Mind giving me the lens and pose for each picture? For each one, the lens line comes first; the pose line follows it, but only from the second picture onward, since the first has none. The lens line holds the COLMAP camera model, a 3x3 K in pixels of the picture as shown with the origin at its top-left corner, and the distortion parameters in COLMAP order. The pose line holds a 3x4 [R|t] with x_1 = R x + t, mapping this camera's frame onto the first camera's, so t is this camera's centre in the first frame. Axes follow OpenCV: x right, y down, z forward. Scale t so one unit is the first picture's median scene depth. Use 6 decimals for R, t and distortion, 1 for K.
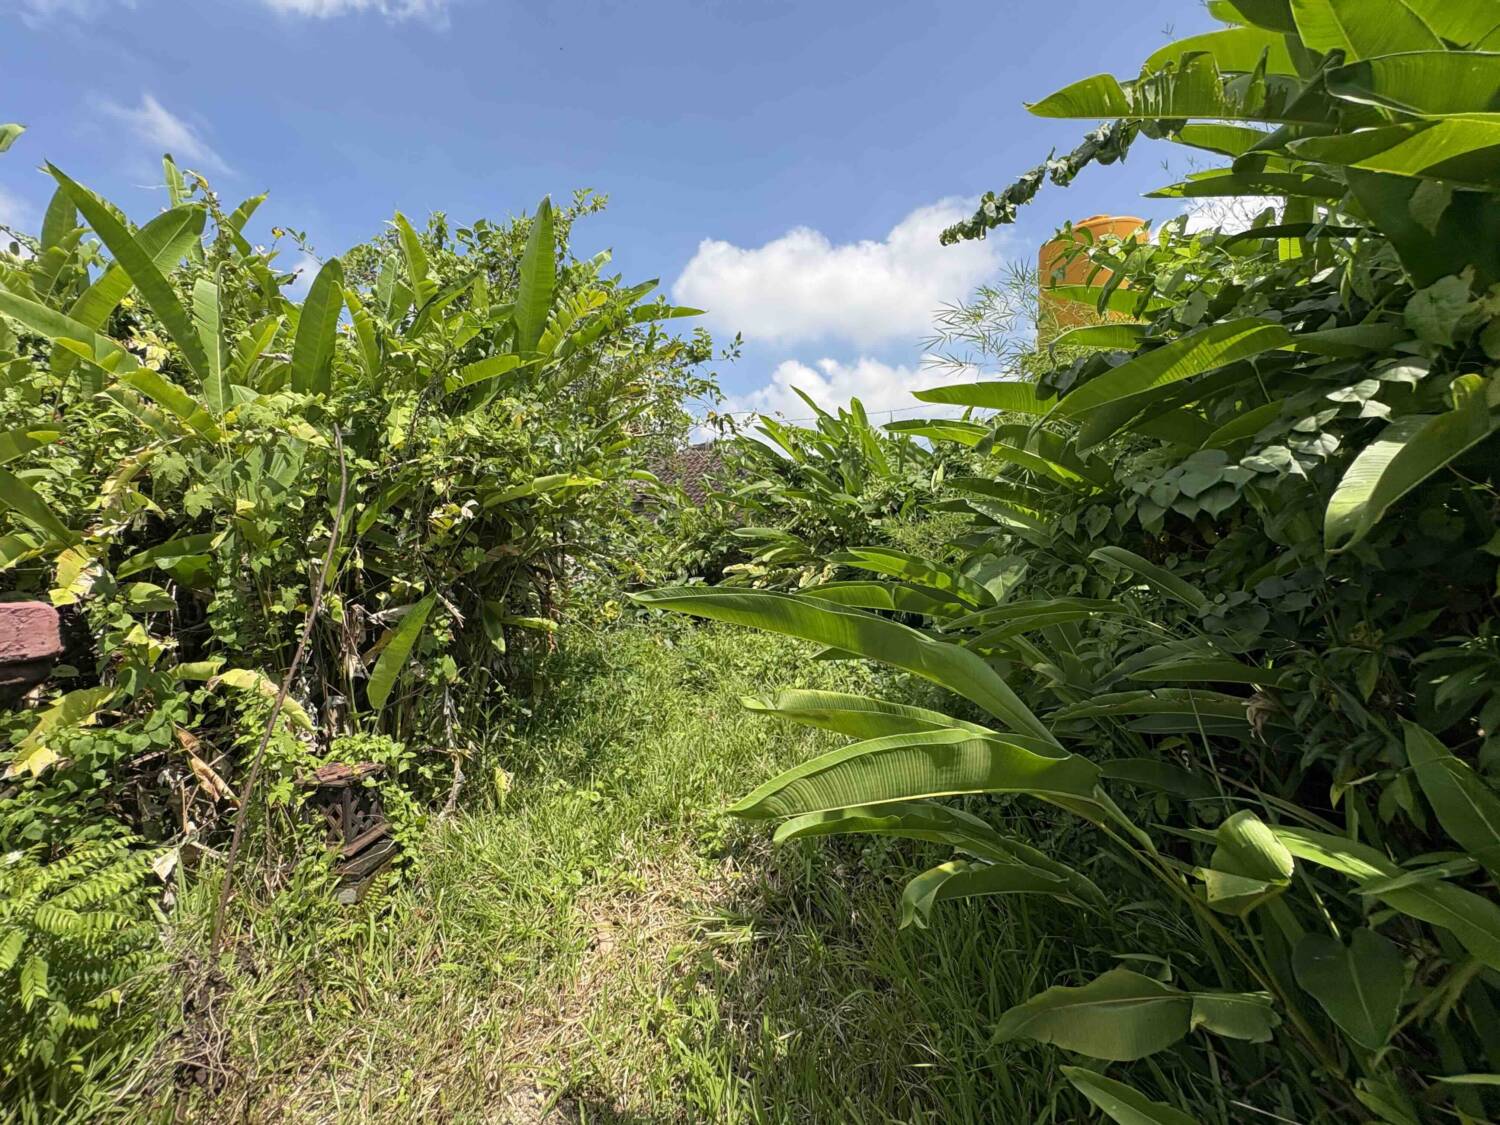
lens RADIAL K [[596.4, 0, 748.8], [0, 596.4, 560.5], [0, 0, 1]] dist [-0.001153, 0.000501]
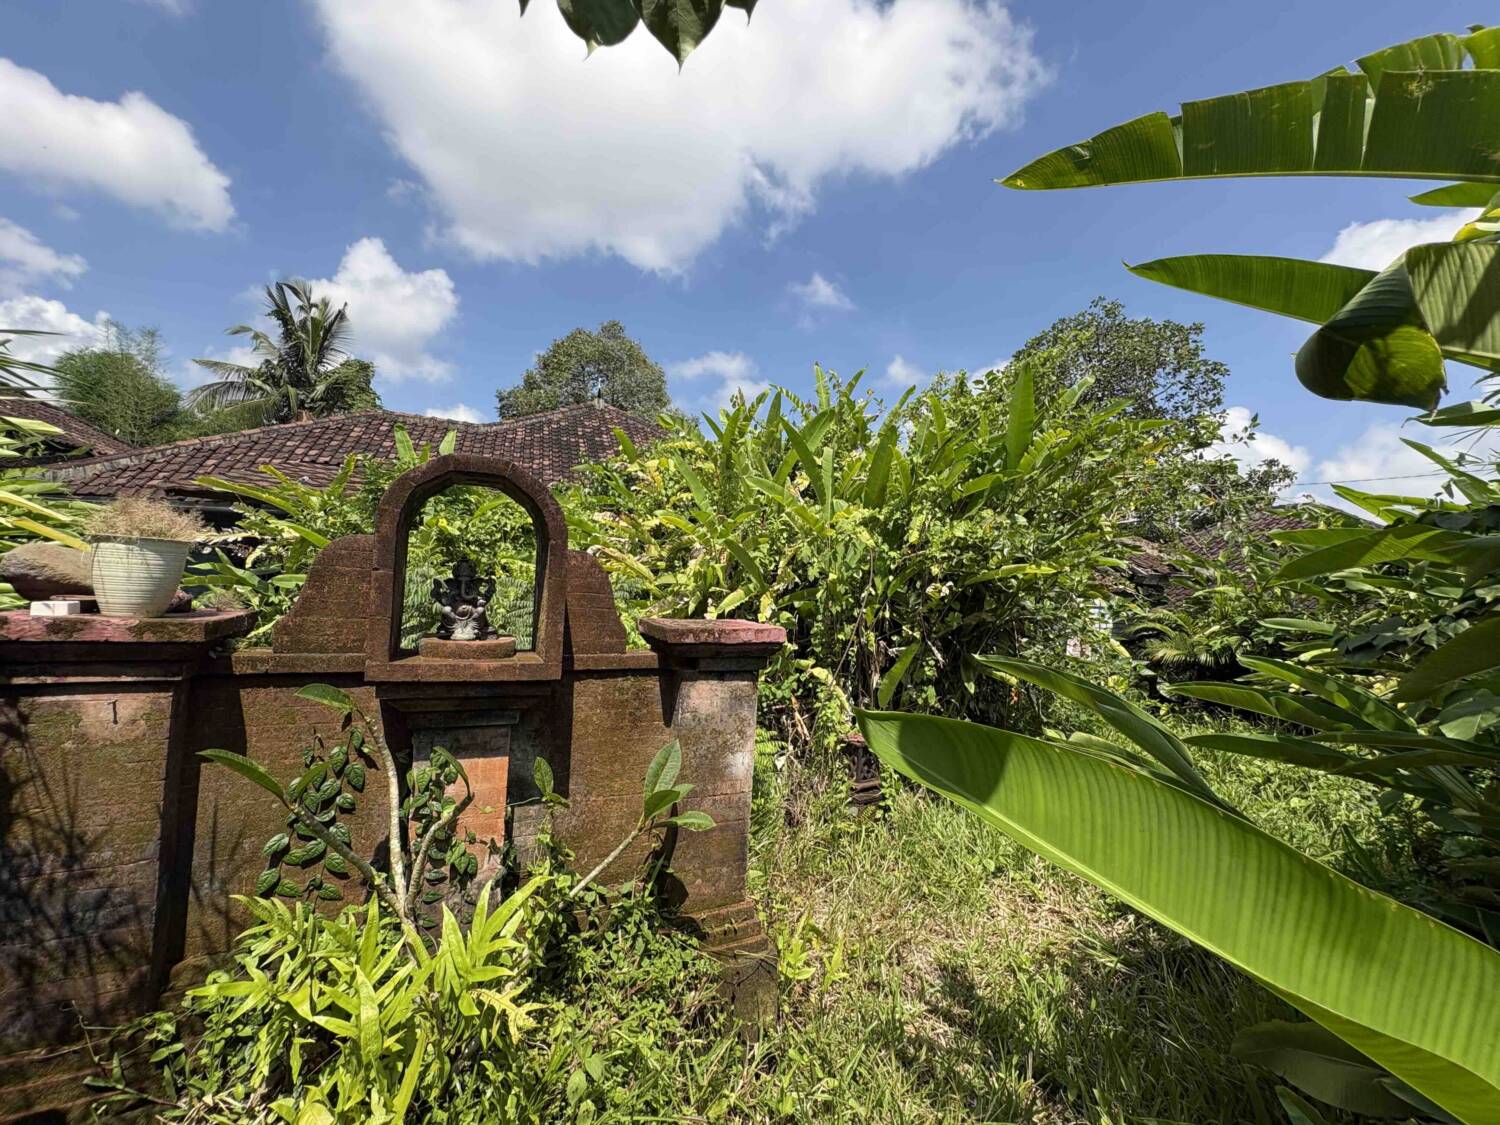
lens RADIAL K [[596.4, 0, 747.7], [0, 596.4, 567.2], [0, 0, 1]] dist [-0.001153, 0.000501]
pose [[0.661257, 0.053940, -0.748217, 0.282195], [-0.114024, 0.993049, -0.029182, -0.034167], [0.741443, 0.104612, 0.662812, -0.330775]]
